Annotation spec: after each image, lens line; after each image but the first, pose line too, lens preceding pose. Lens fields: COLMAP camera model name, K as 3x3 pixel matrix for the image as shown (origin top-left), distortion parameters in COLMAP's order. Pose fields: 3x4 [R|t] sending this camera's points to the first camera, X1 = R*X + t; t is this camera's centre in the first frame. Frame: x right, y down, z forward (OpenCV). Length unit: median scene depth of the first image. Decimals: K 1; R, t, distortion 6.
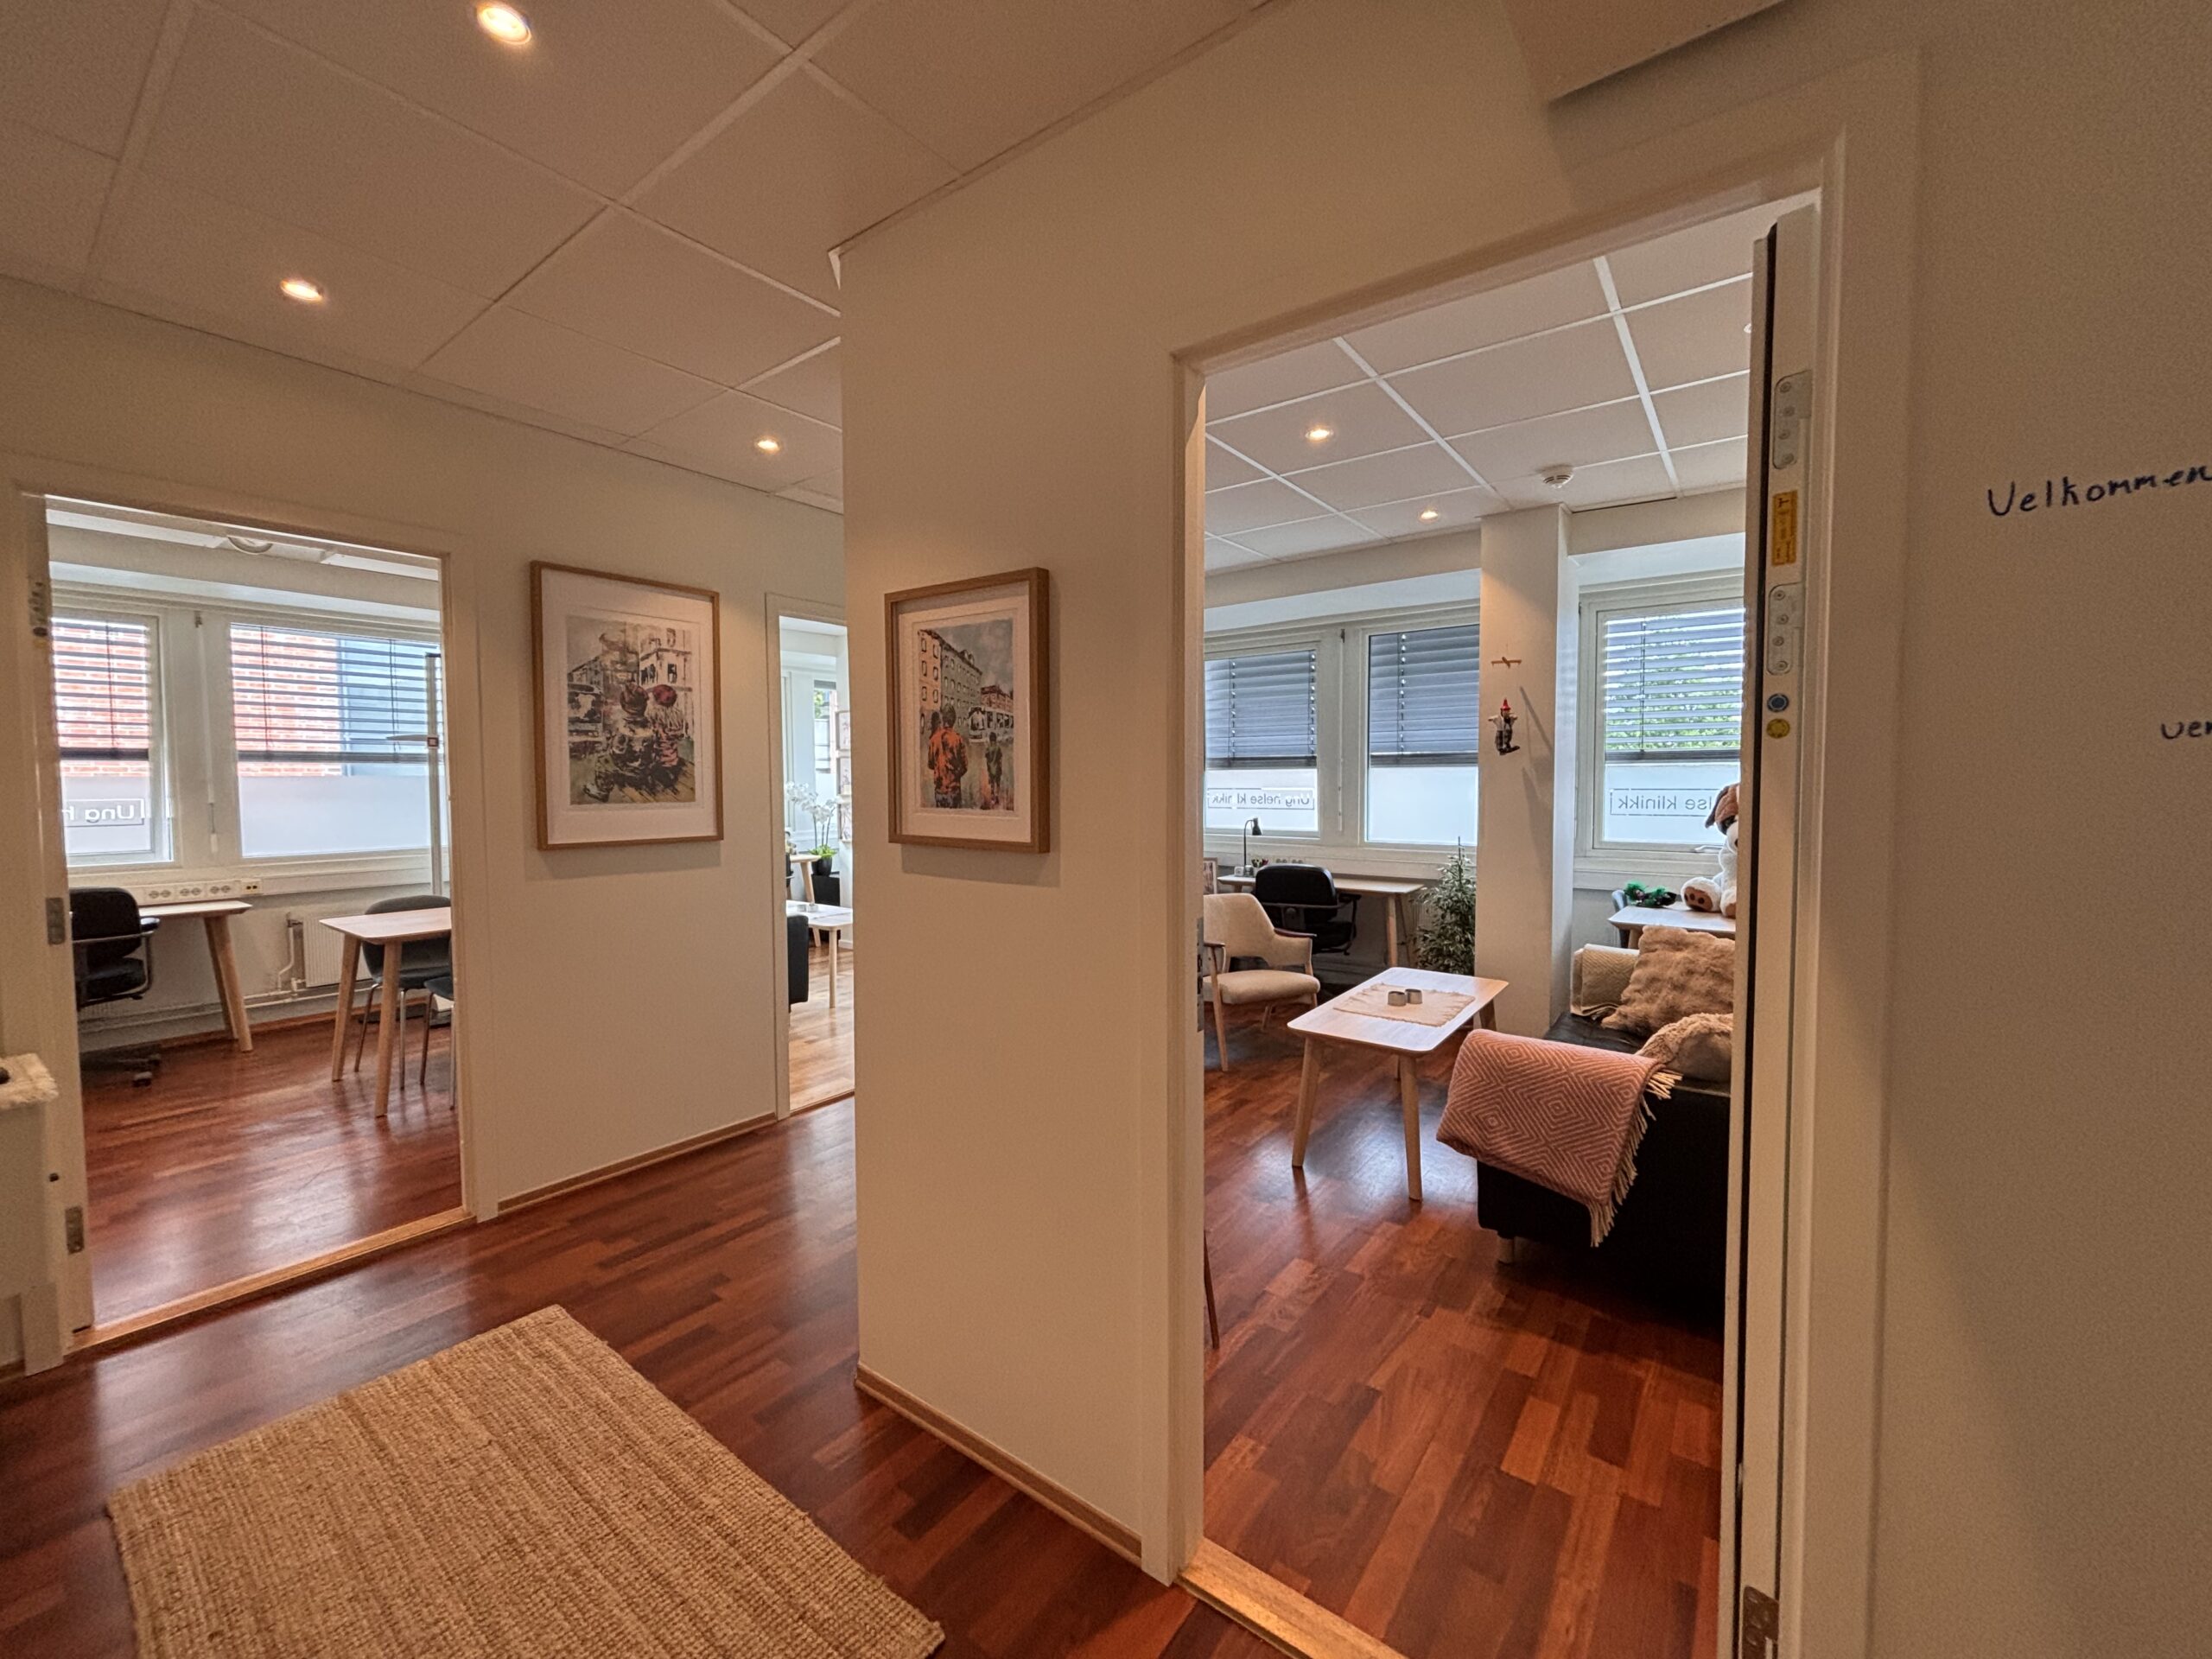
lens RADIAL K [[885.1, 0, 1106.2], [0, 885.1, 823.5], [0, 0, 1]] dist [-0.018818, -0.000037]
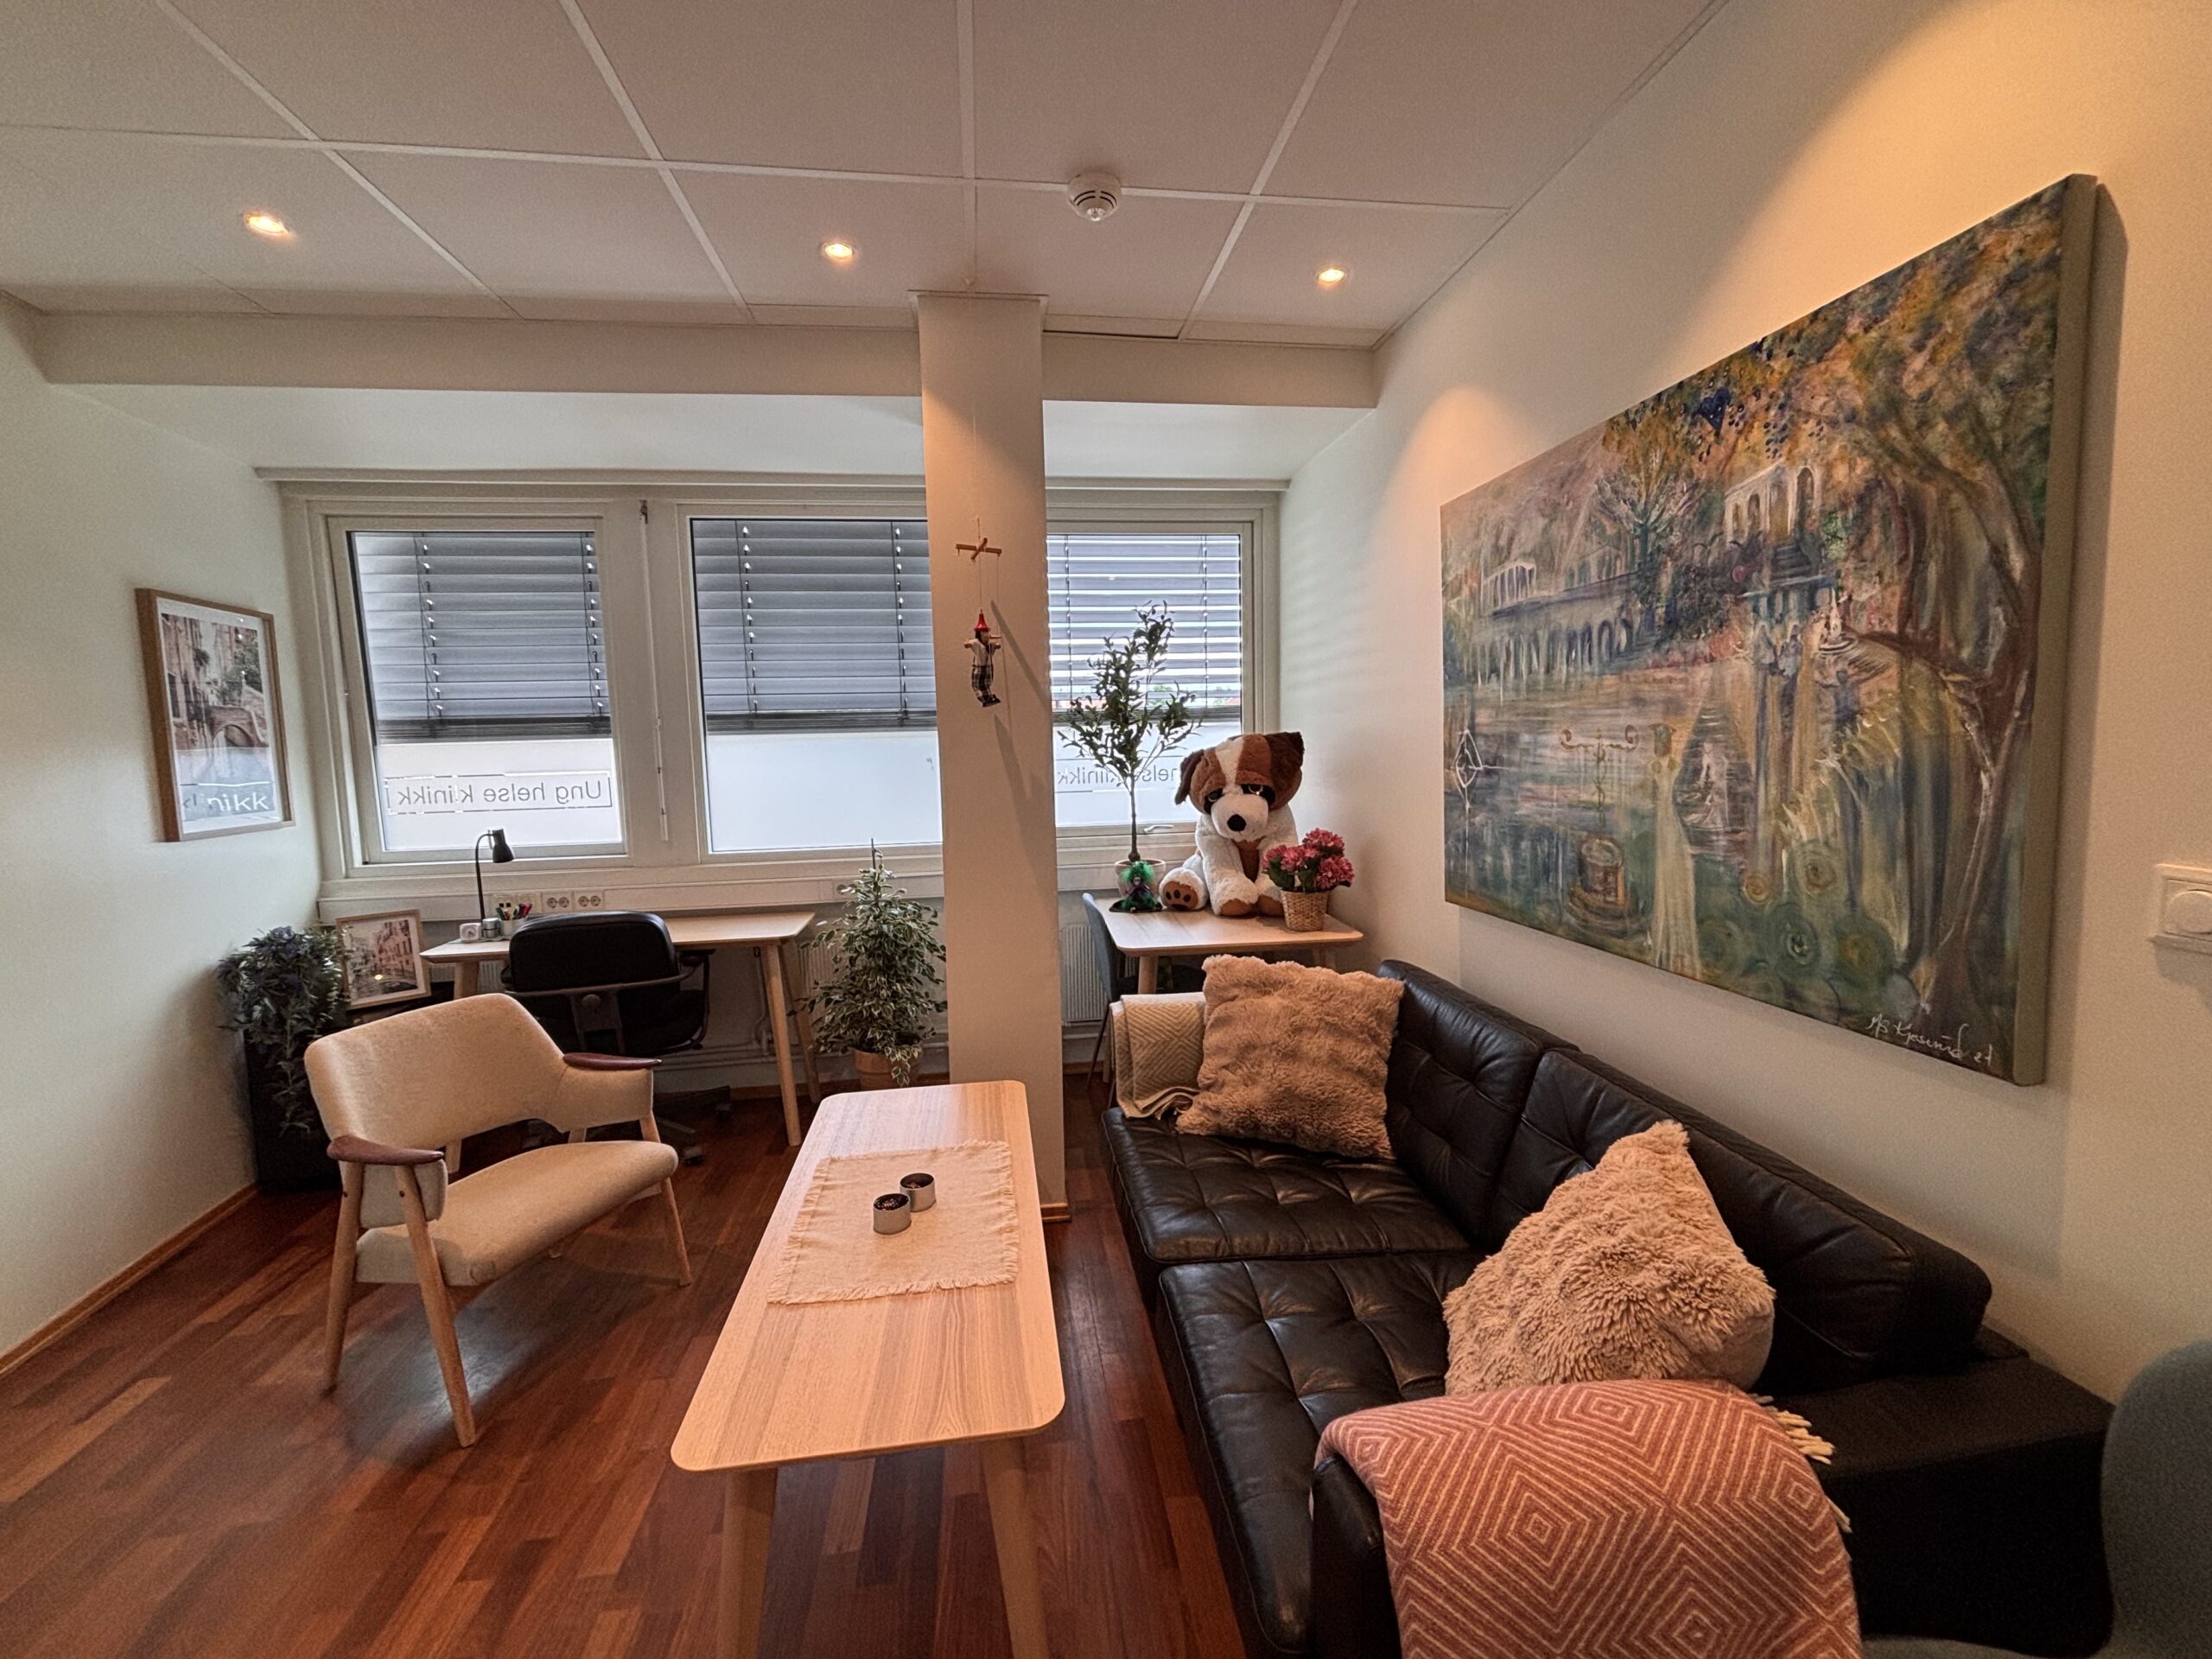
lens RADIAL K [[885.1, 0, 1106.2], [0, 885.1, 823.5], [0, 0, 1]] dist [-0.018818, -0.000037]
pose [[0.712631, -0.077762, 0.697216, 0.067438], [0.057069, 0.996970, 0.052864, -0.019451], [-0.699214, 0.002116, 0.714909, 0.398594]]
